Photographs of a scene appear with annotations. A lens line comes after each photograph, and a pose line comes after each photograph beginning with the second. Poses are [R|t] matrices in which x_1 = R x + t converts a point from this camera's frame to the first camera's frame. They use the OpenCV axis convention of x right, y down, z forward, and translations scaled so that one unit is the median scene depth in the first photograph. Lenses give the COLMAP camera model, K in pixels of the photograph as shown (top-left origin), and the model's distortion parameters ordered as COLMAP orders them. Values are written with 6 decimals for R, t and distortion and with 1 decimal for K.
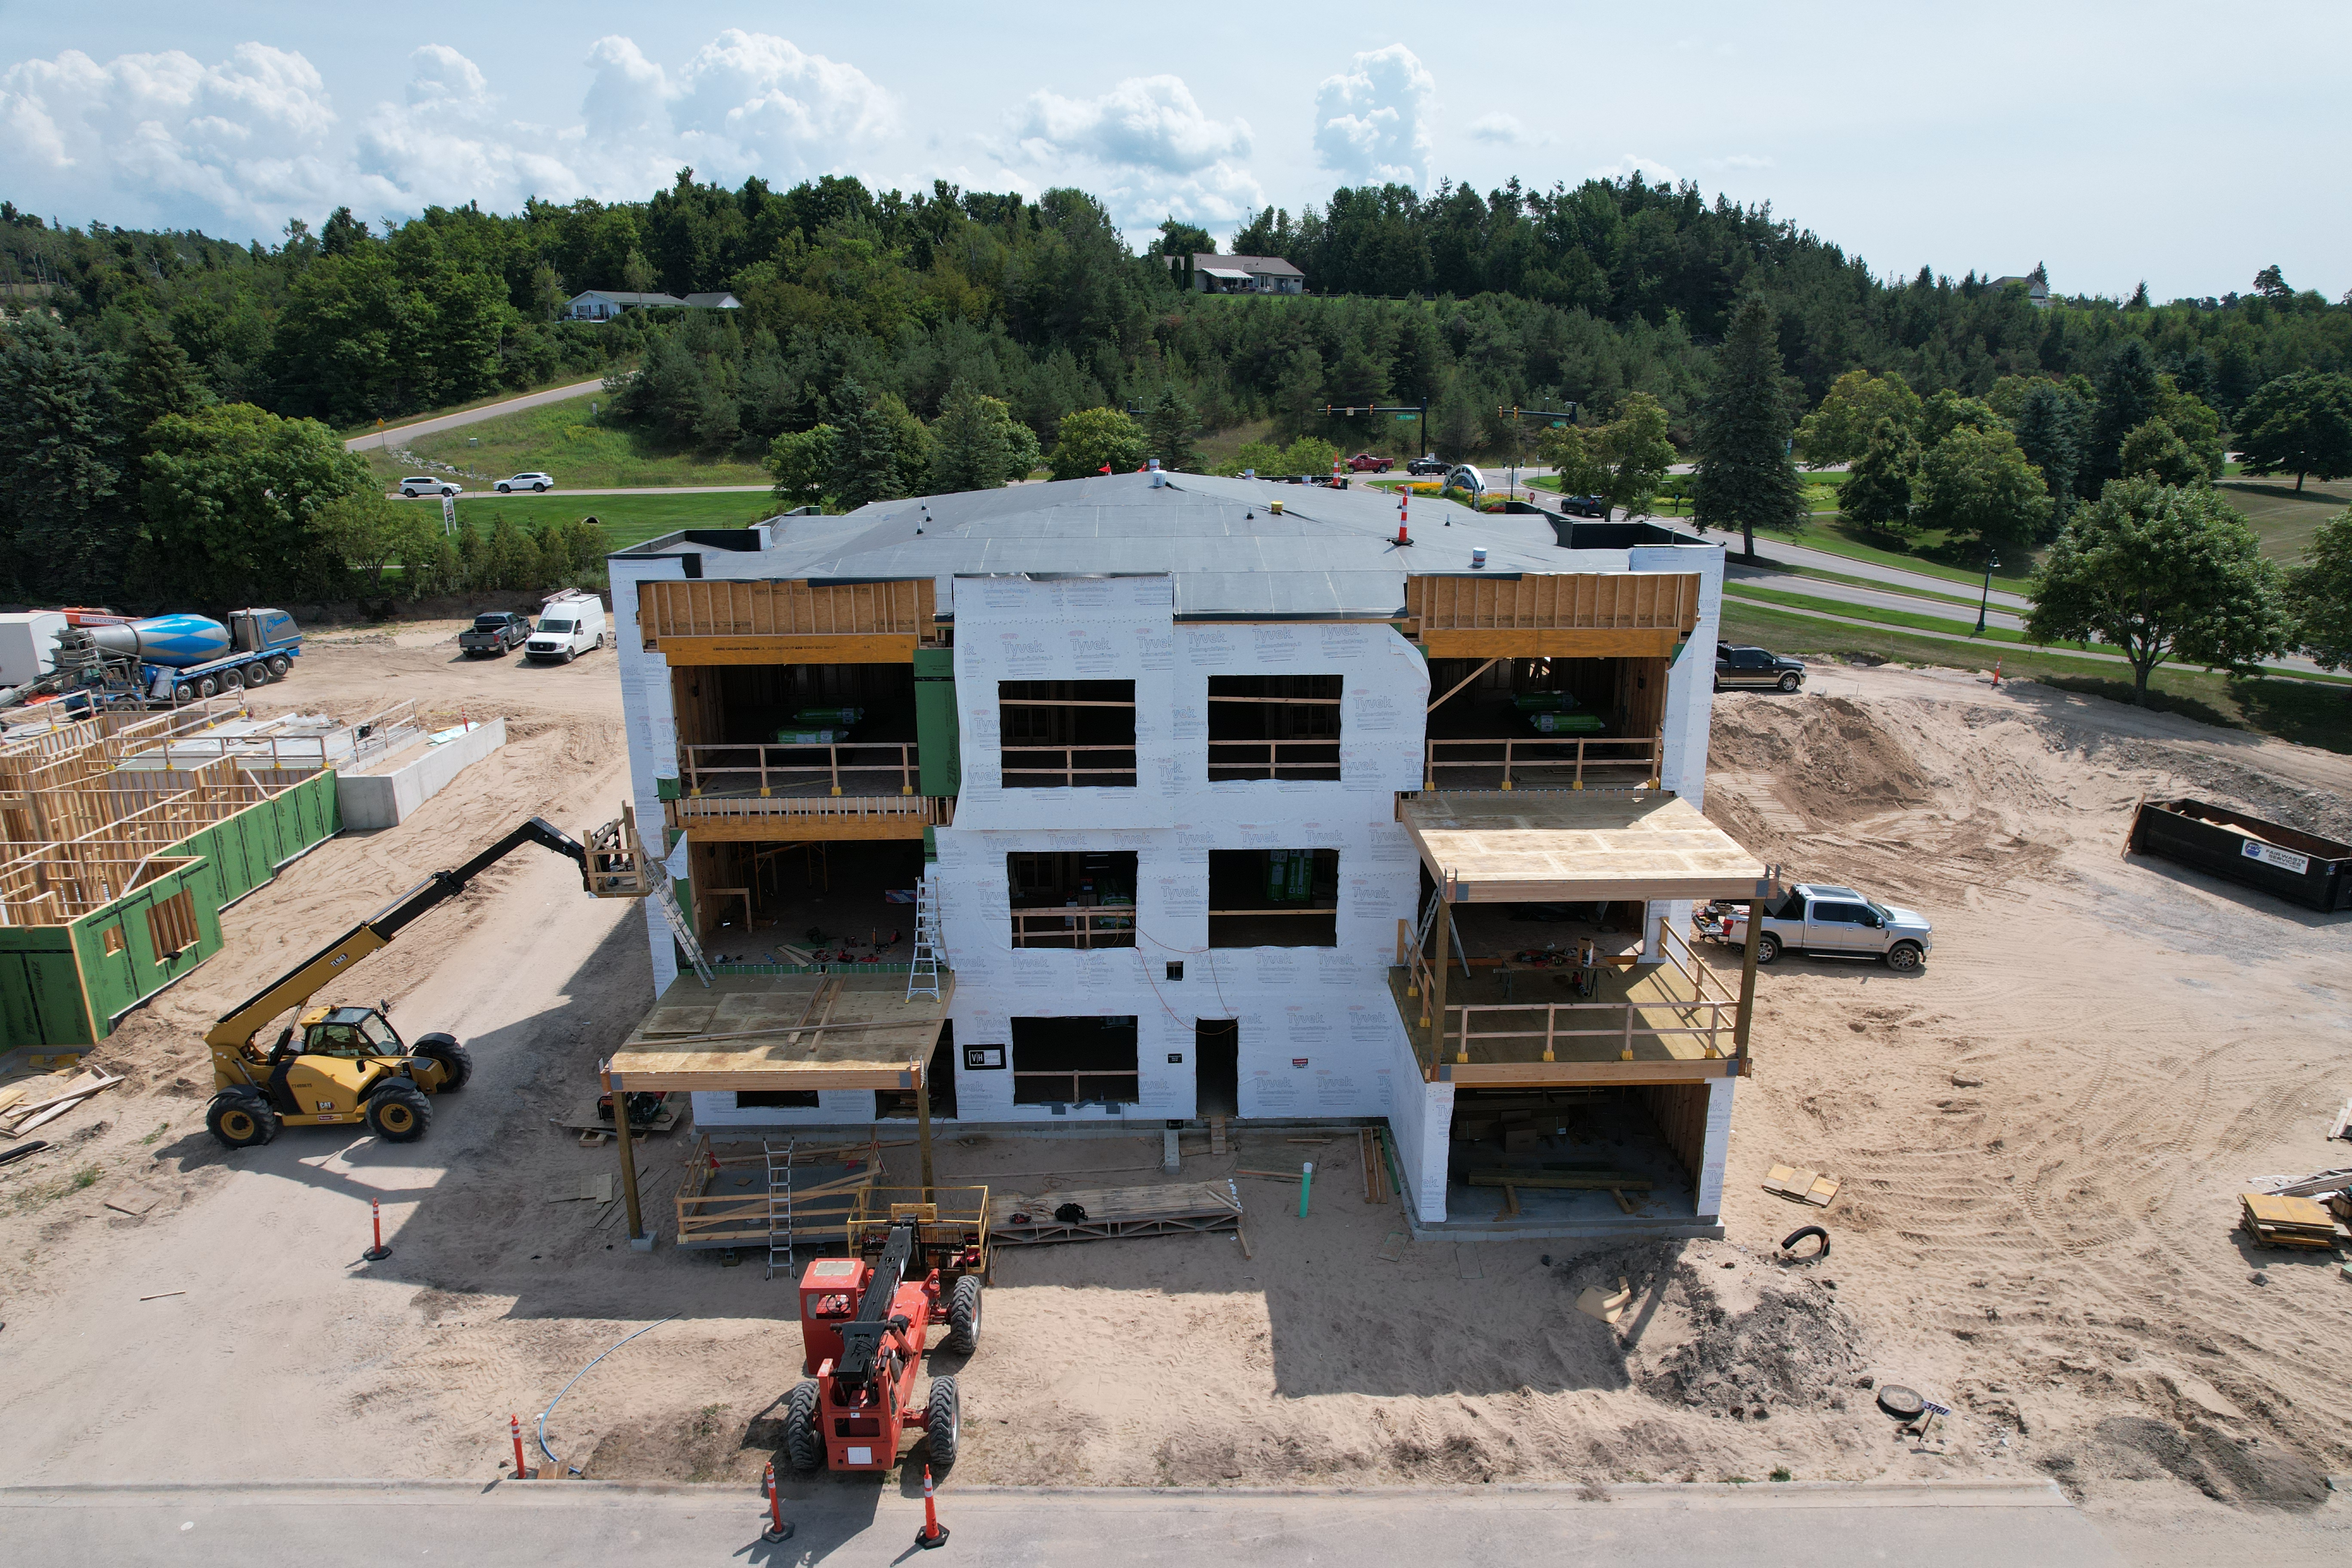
lens RADIAL K [[1509.8, 0, 1181.5], [0, 1509.8, 813.1], [0, 0, 1]] dist [-0.083147, 0.080597]
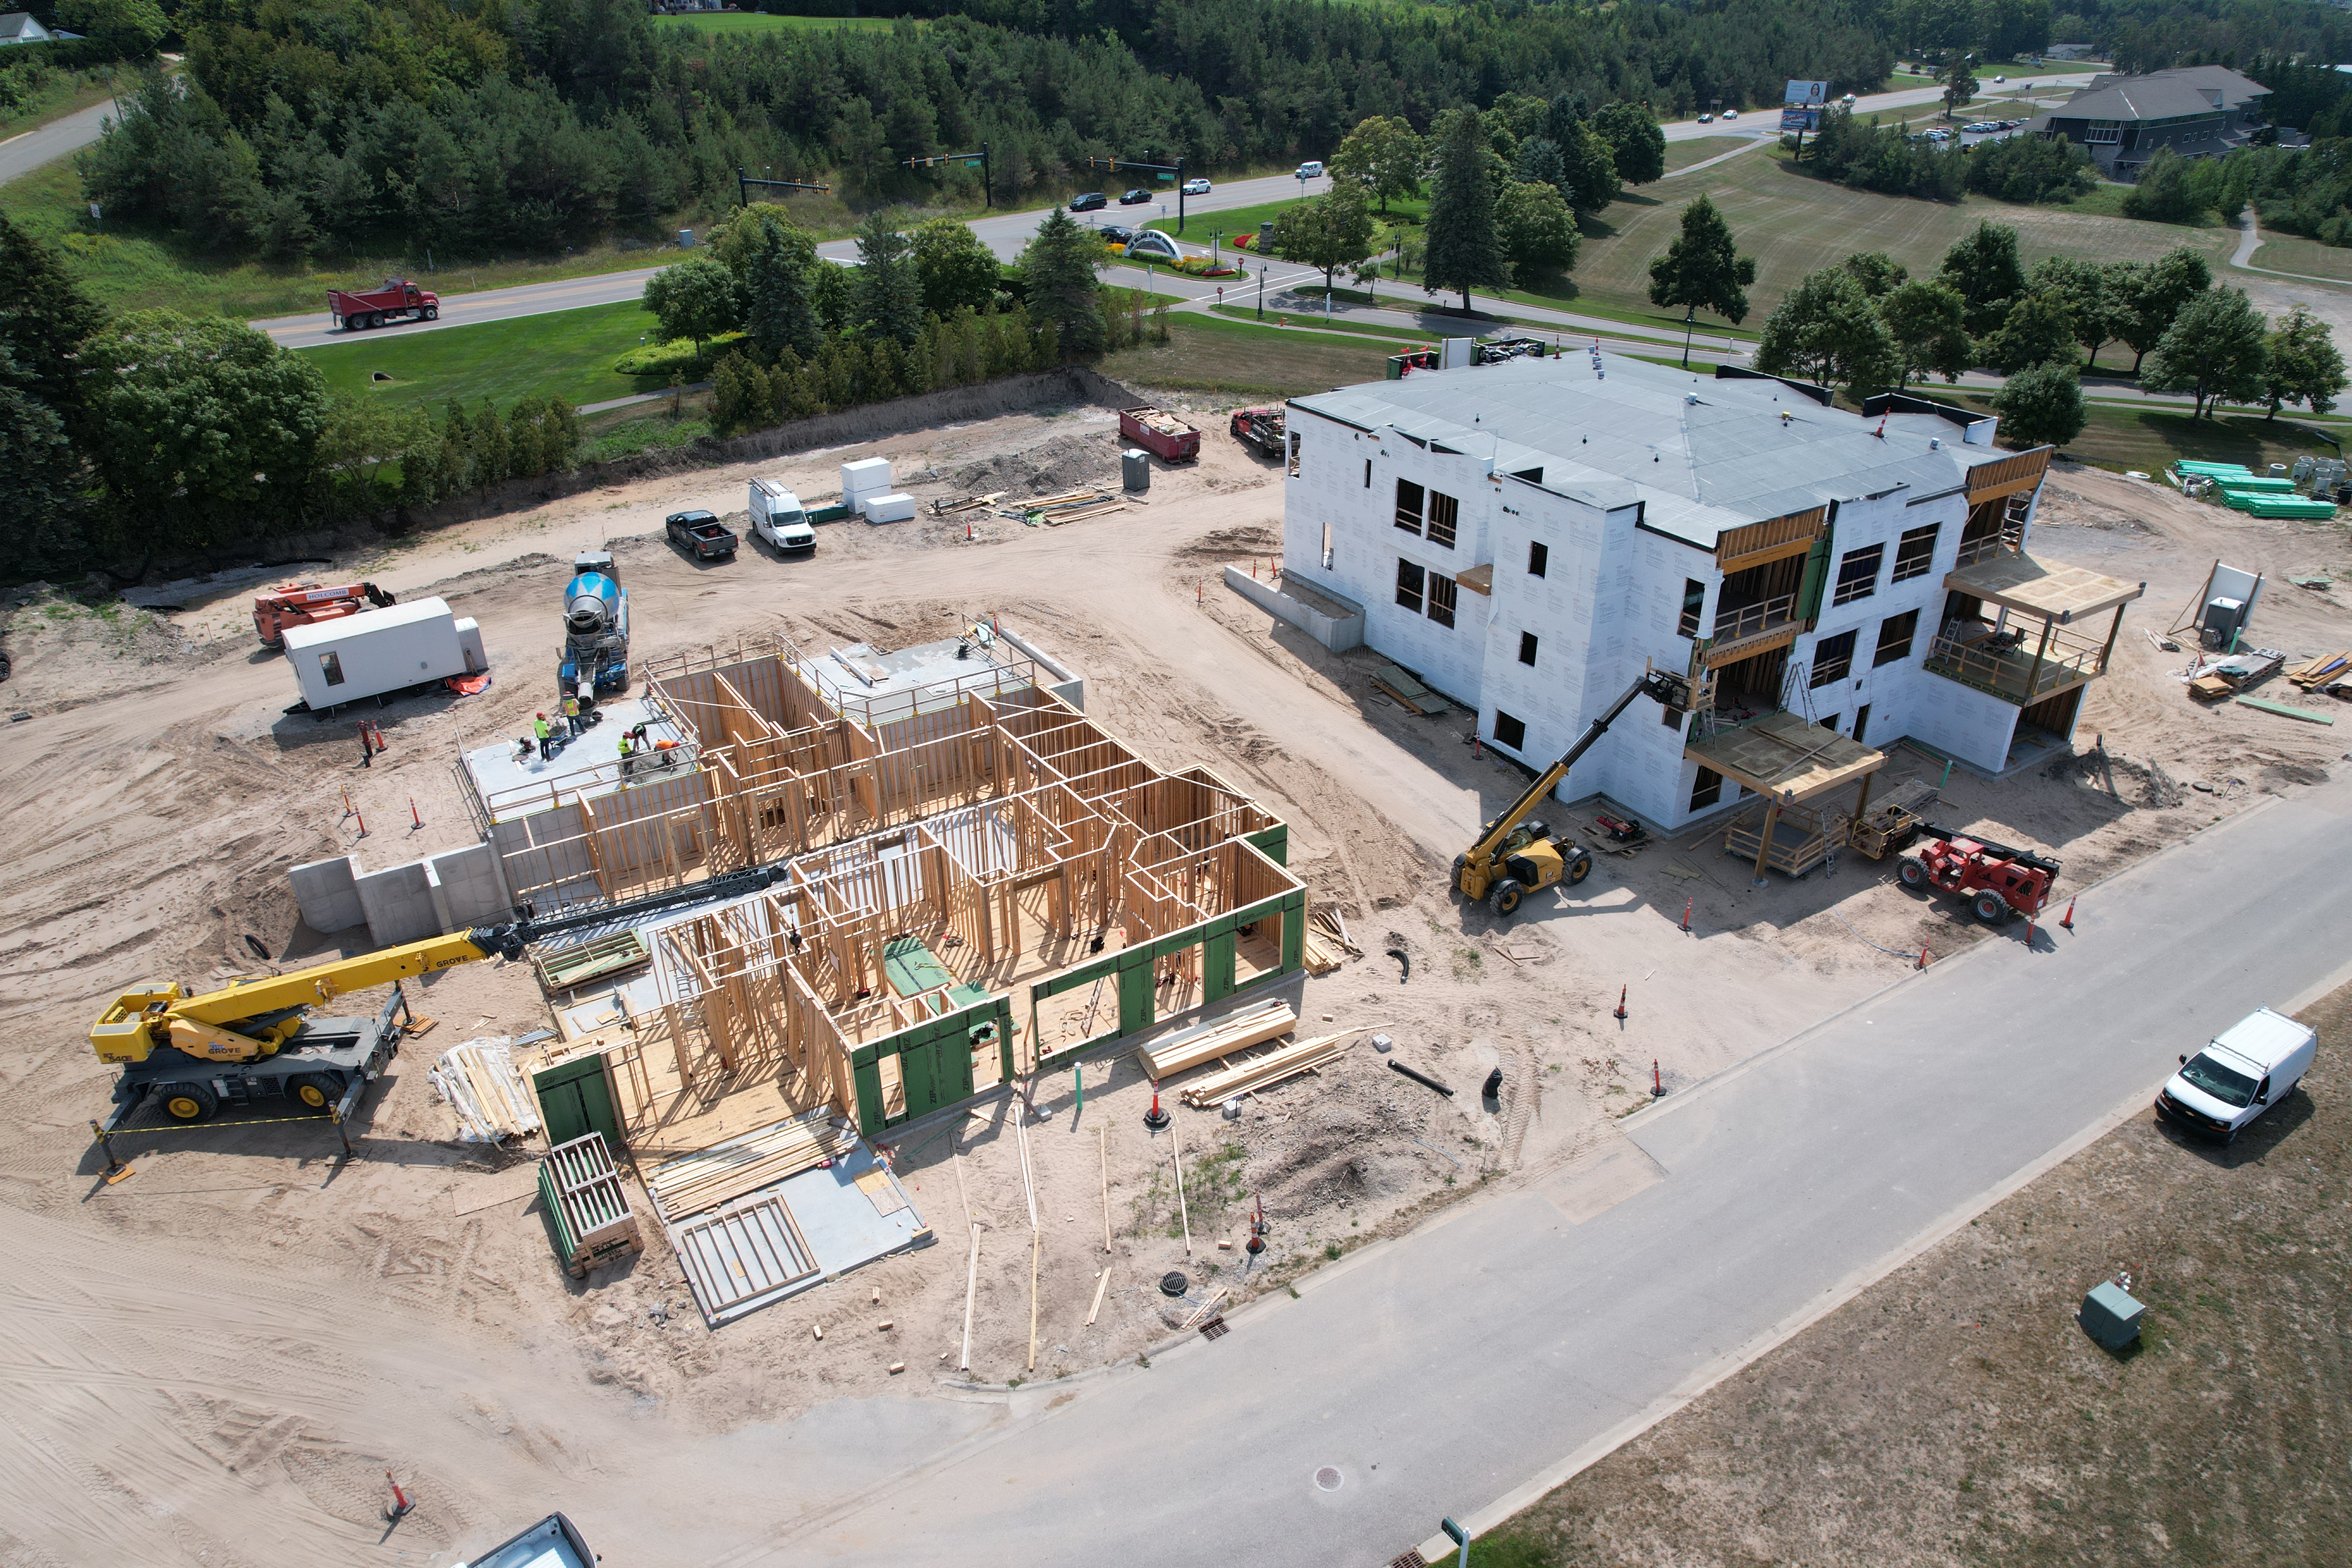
lens RADIAL K [[1509.8, 0, 1181.5], [0, 1509.8, 813.1], [0, 0, 1]] dist [-0.083147, 0.080597]
pose [[0.849159, -0.254334, 0.462864, -1.743921], [0.148128, 0.955925, 0.253507, -0.366770], [-0.506939, -0.146704, 0.849406, -0.215416]]
